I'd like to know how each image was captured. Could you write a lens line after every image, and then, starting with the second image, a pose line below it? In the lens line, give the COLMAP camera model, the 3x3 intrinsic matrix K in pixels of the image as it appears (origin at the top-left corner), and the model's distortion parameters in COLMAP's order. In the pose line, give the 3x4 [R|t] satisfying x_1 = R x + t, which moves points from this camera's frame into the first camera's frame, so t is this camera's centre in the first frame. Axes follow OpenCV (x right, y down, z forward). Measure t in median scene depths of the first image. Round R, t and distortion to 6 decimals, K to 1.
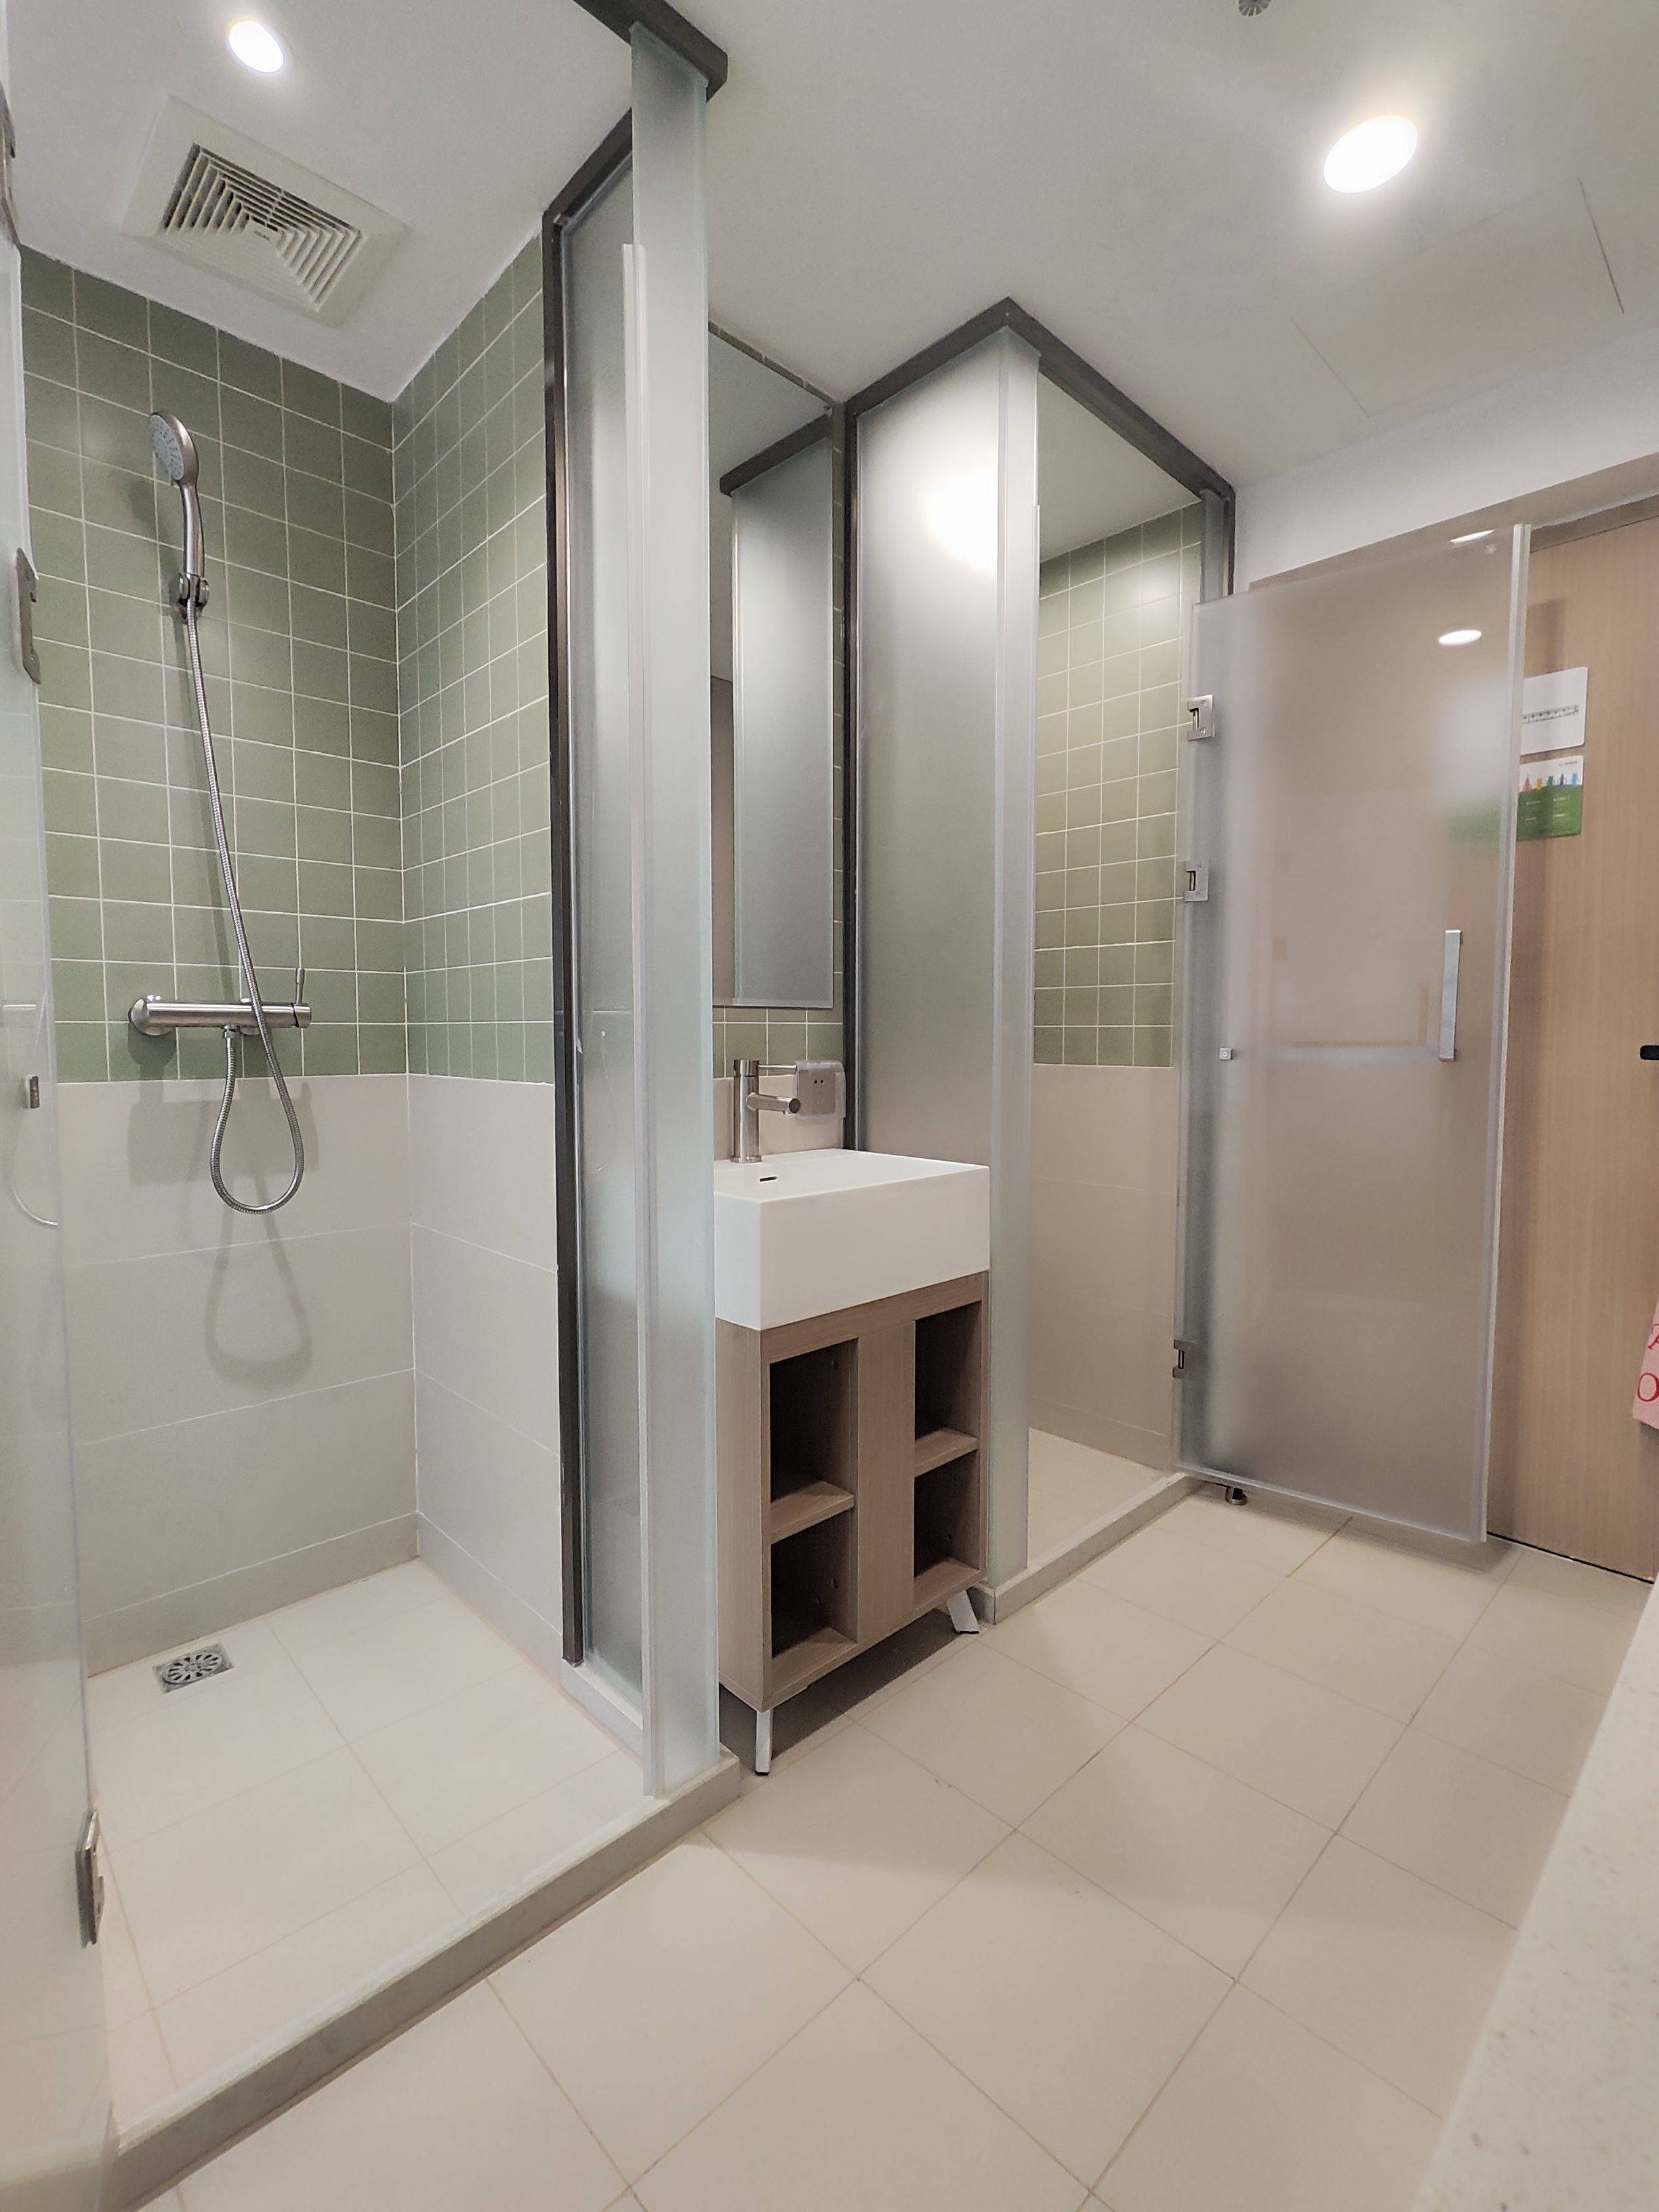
lens RADIAL K [[1019.4, 0, 844.0], [0, 1019.4, 1097.3], [0, 0, 1]] dist [-0.000113, 0.000278]
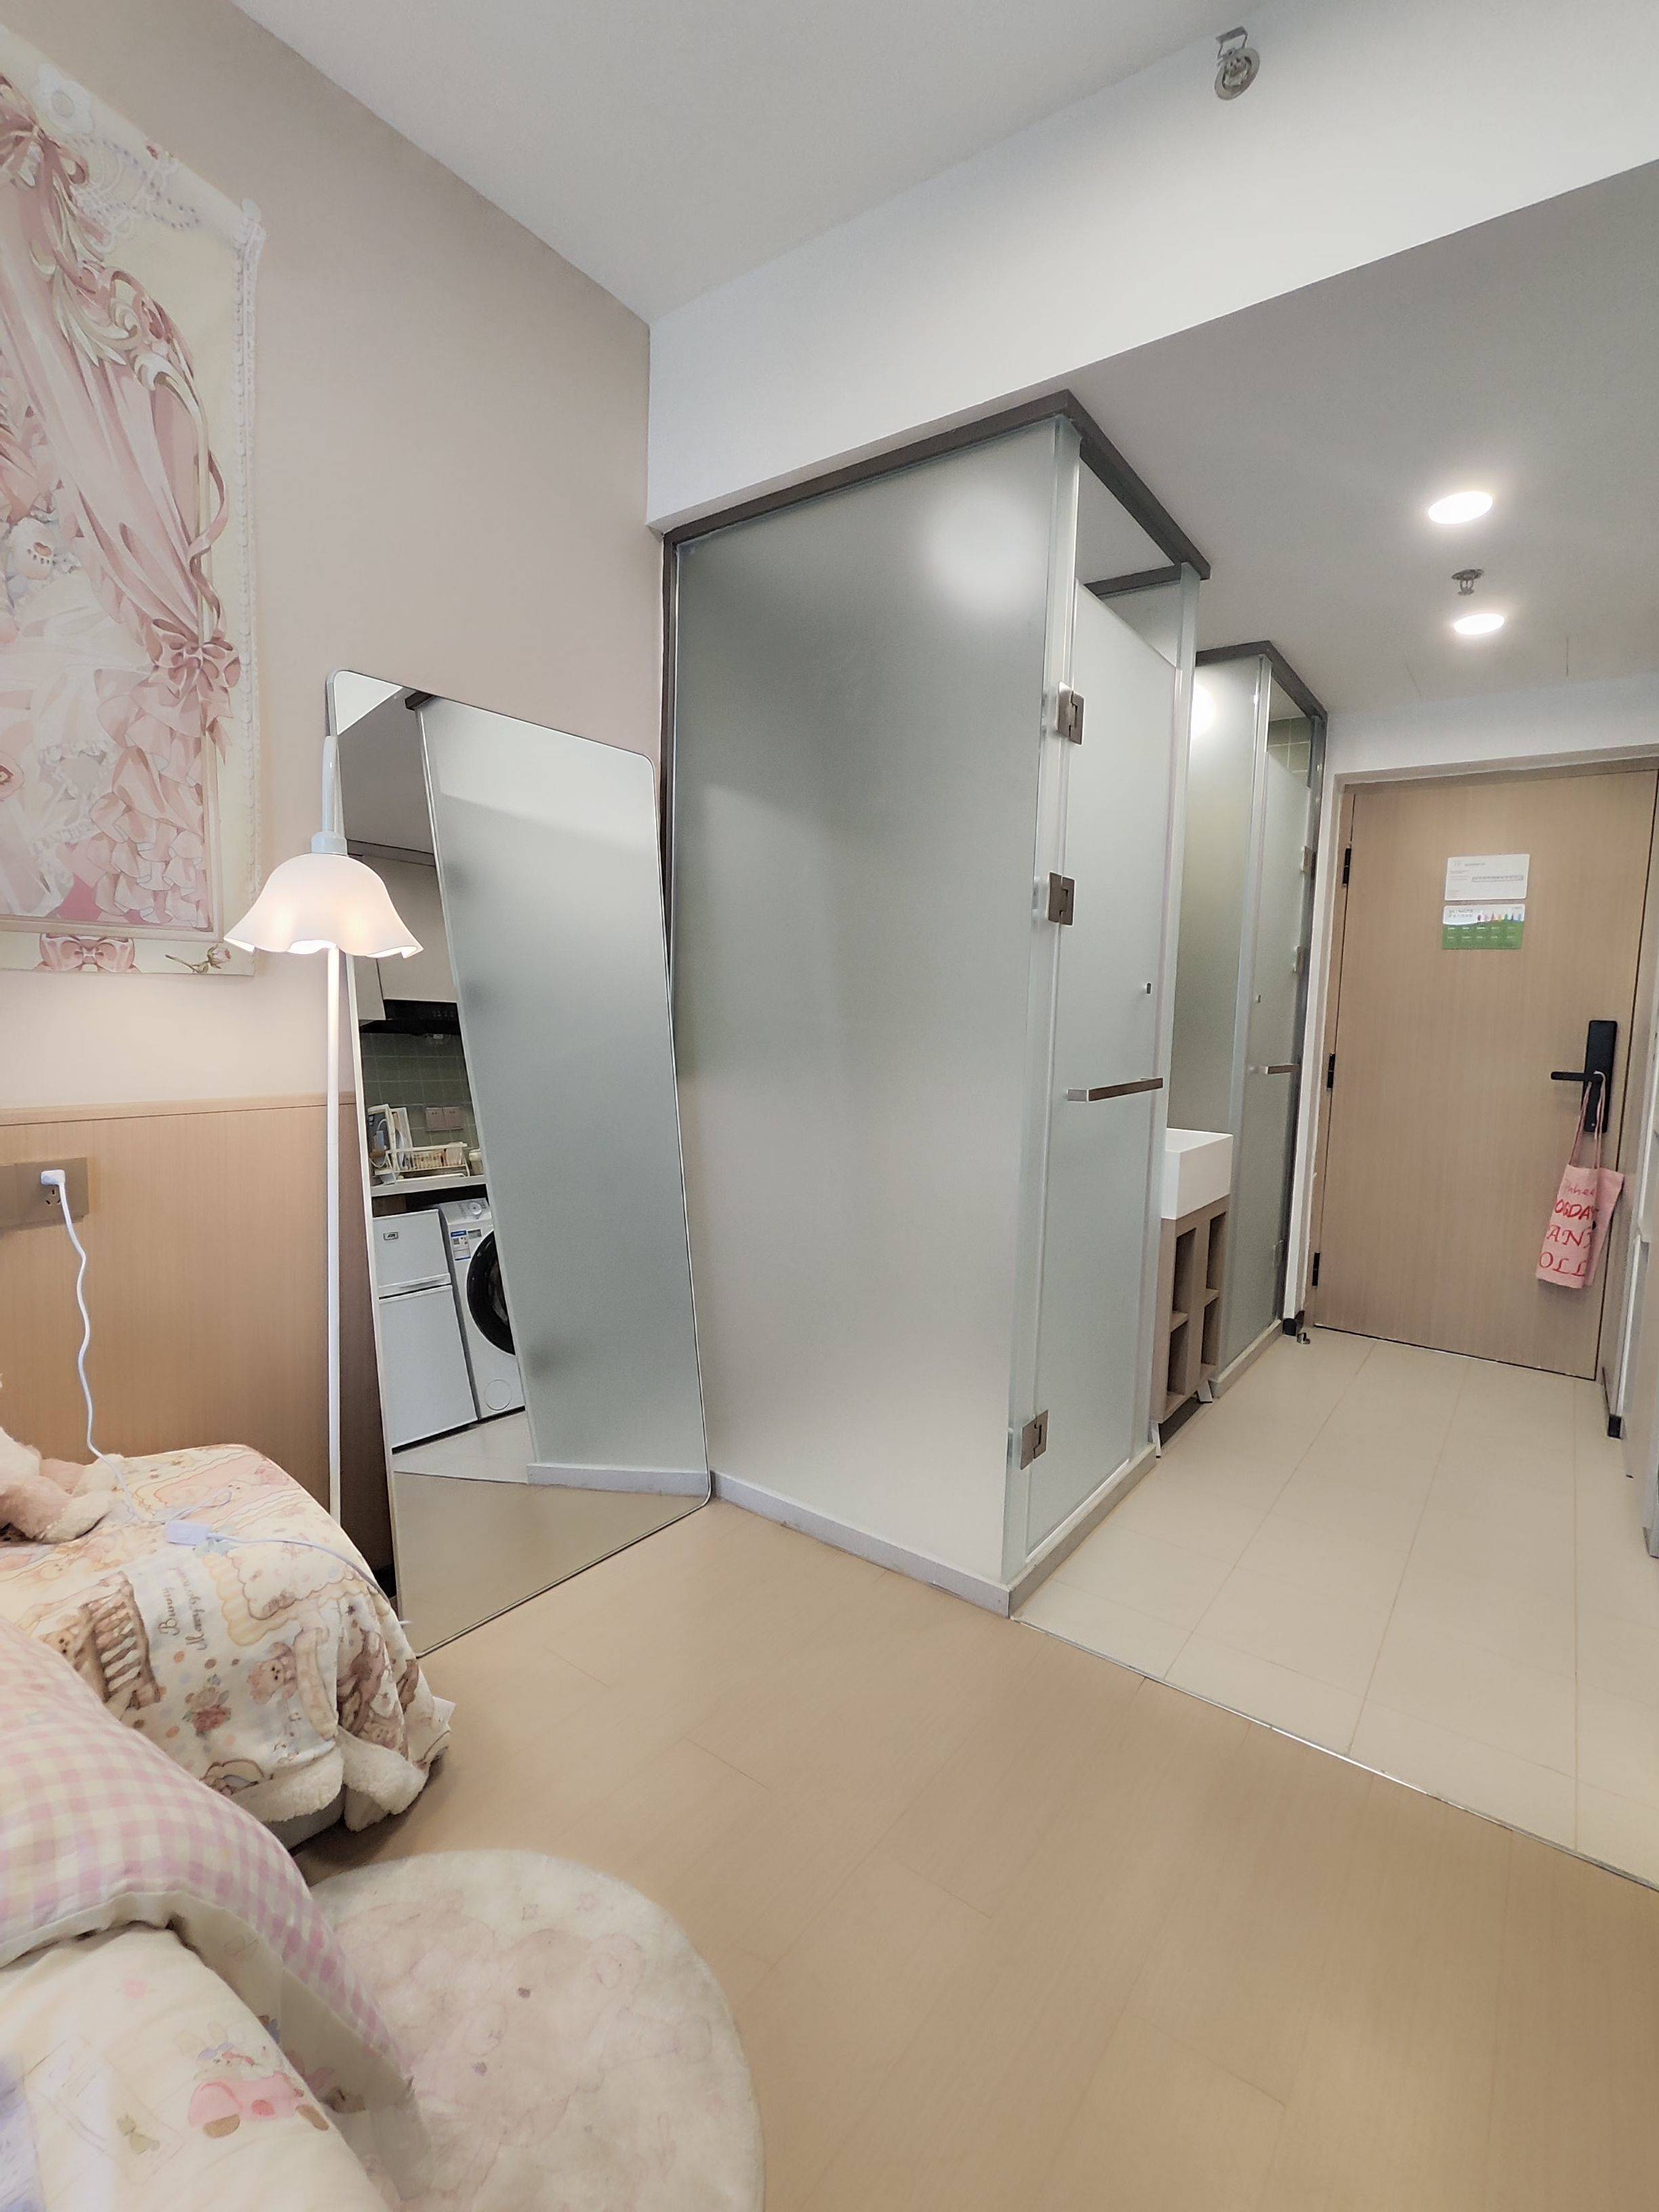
lens RADIAL K [[1019.4, 0, 844.0], [0, 1019.4, 1097.3], [0, 0, 1]] dist [-0.000113, 0.000278]
pose [[0.984282, 0.013192, 0.176108, -0.789100], [-0.018980, 0.999332, 0.031225, -0.037327], [-0.175578, -0.034077, 0.983875, -0.574564]]
